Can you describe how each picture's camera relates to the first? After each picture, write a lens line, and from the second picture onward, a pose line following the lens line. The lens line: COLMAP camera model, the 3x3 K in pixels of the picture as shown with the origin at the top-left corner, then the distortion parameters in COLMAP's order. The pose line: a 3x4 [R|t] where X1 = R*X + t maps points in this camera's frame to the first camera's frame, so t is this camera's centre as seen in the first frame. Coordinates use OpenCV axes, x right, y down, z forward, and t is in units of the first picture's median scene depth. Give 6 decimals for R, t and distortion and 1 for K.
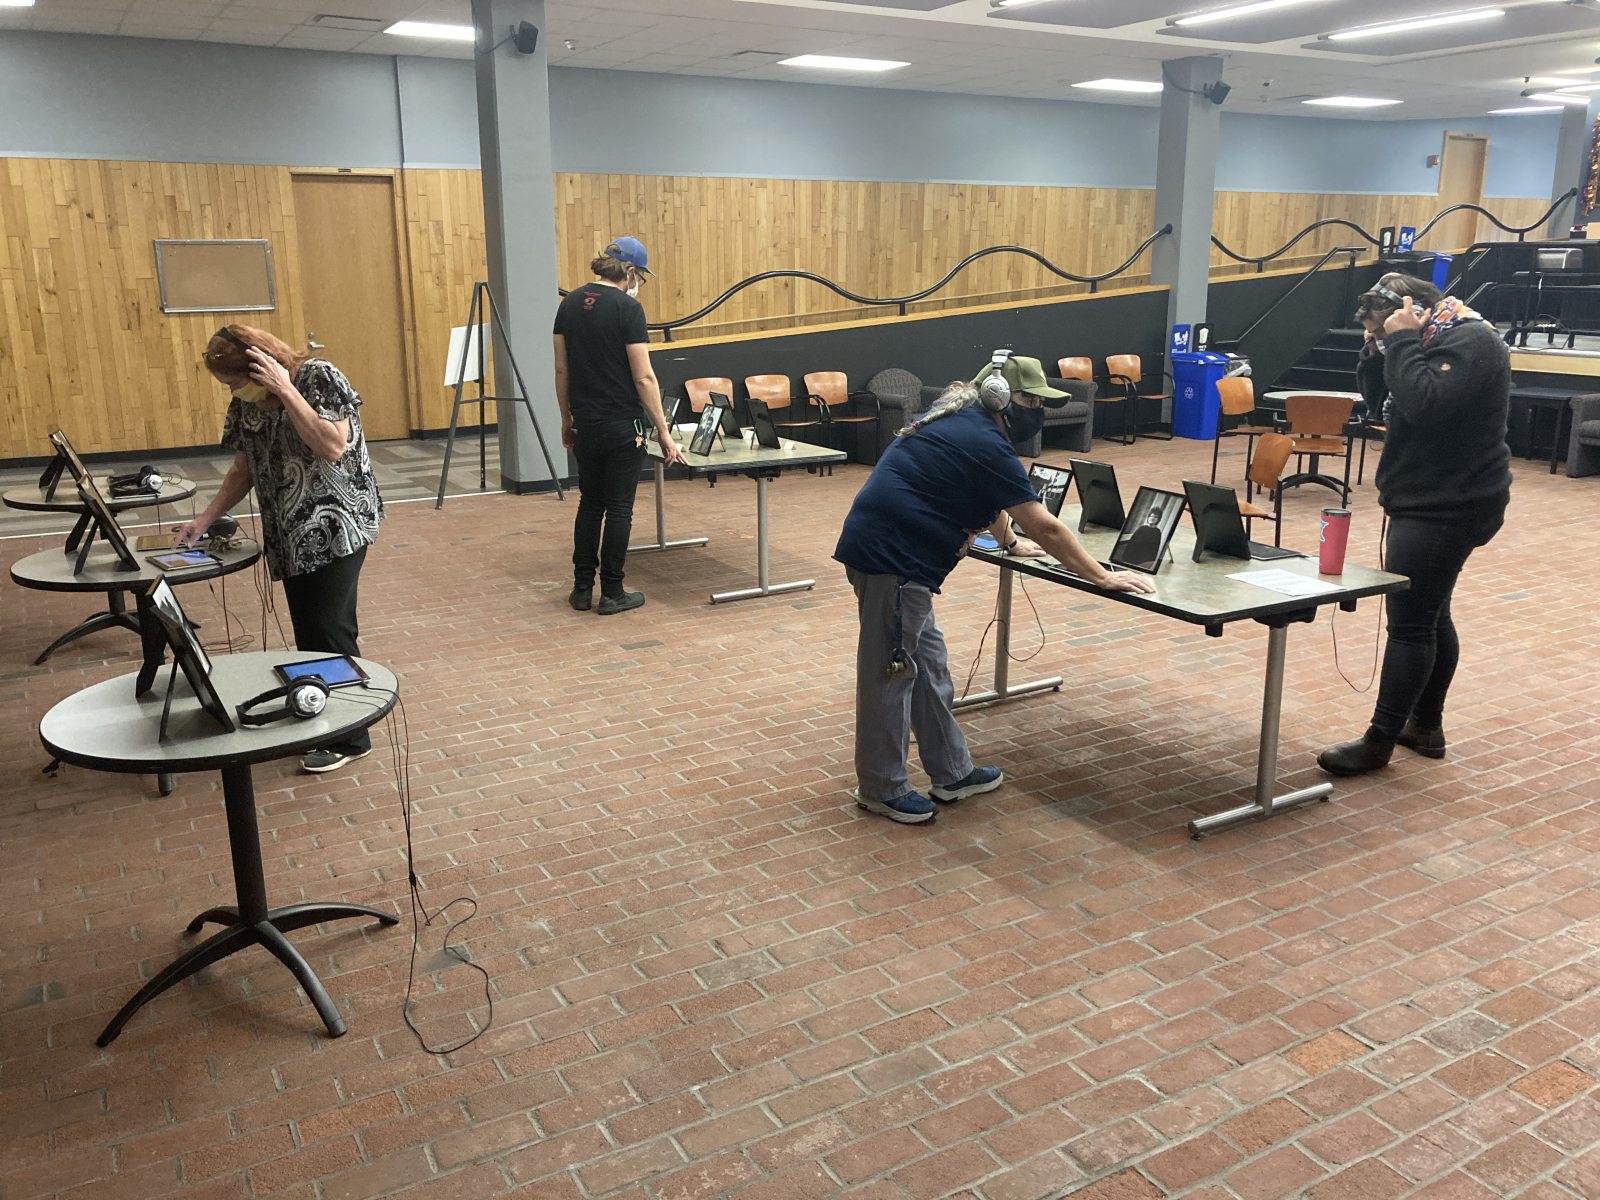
lens RADIAL K [[1306.4, 0, 800.0], [0, 1306.4, 600.0], [0, 0, 1]] dist [0.022917, -0.016801]
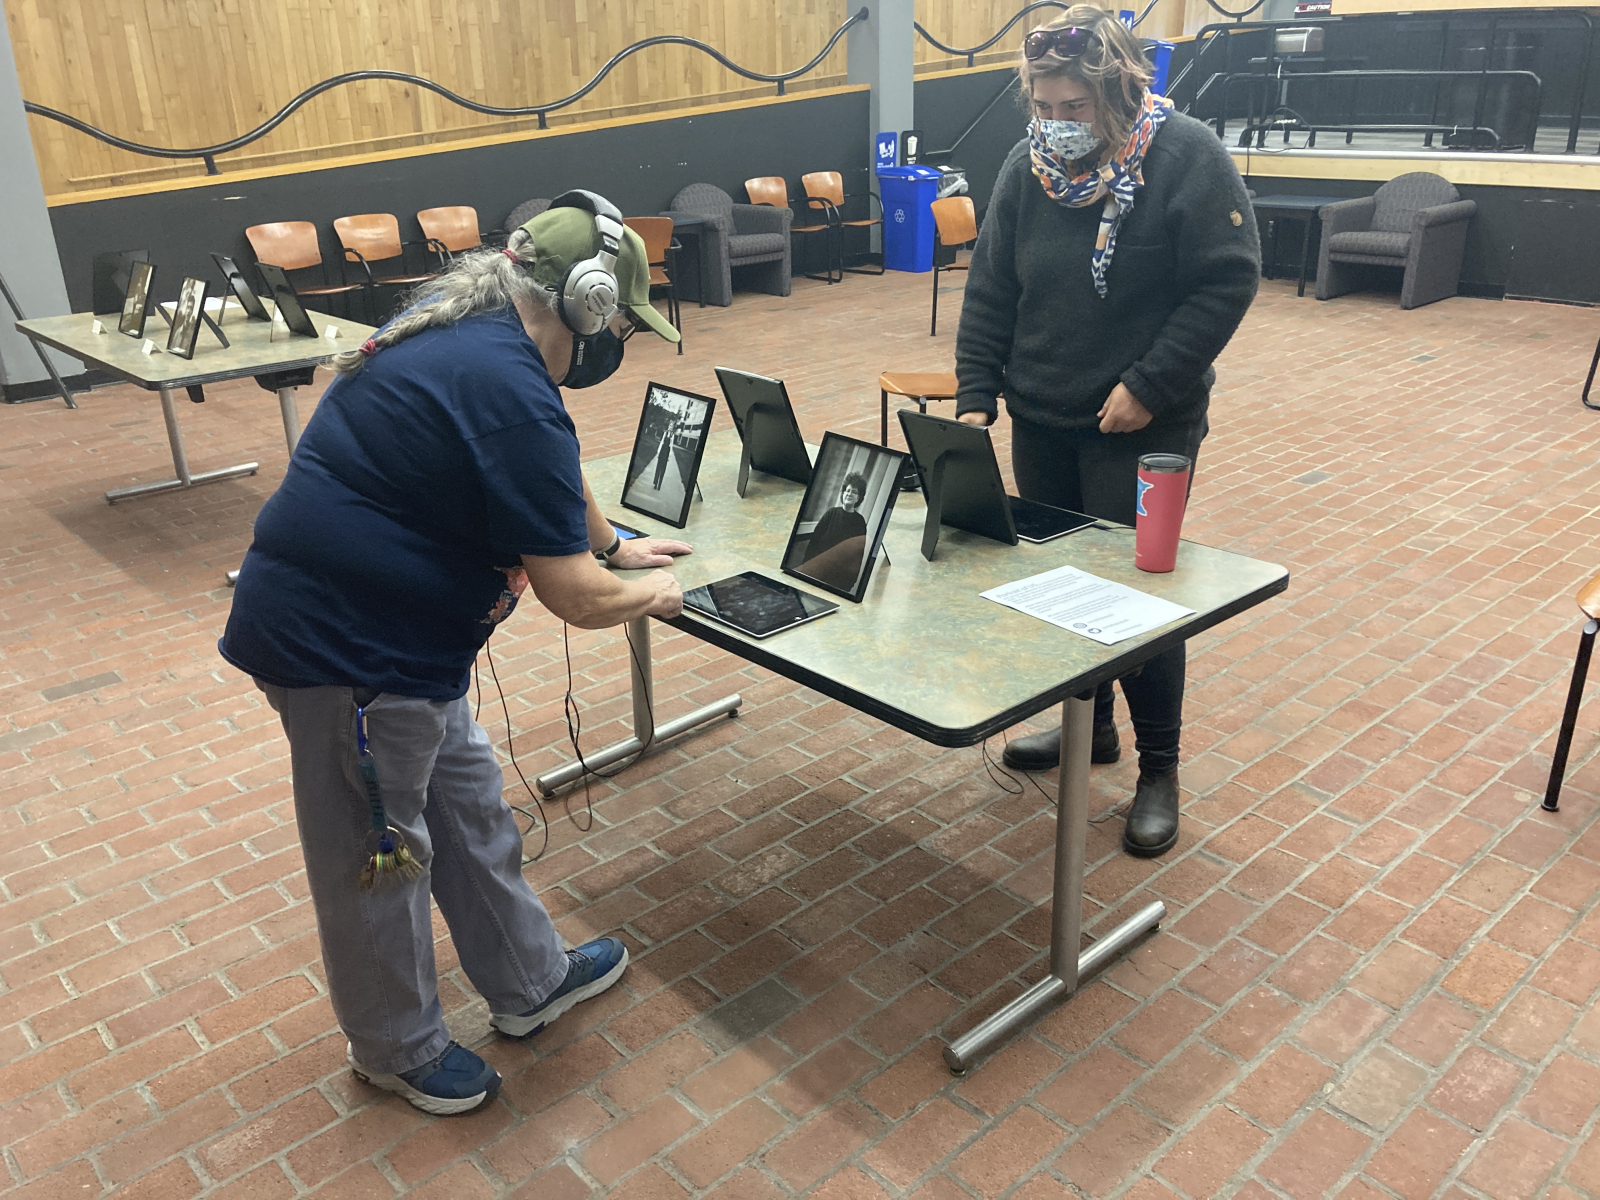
lens RADIAL K [[1306.4, 0, 800.0], [0, 1306.4, 600.0], [0, 0, 1]] dist [0.022917, -0.016801]
pose [[0.976805, -0.097158, 0.190822, 0.057729], [0.071641, 0.988067, 0.136351, -0.039432], [-0.201792, -0.119518, 0.972109, 0.191731]]
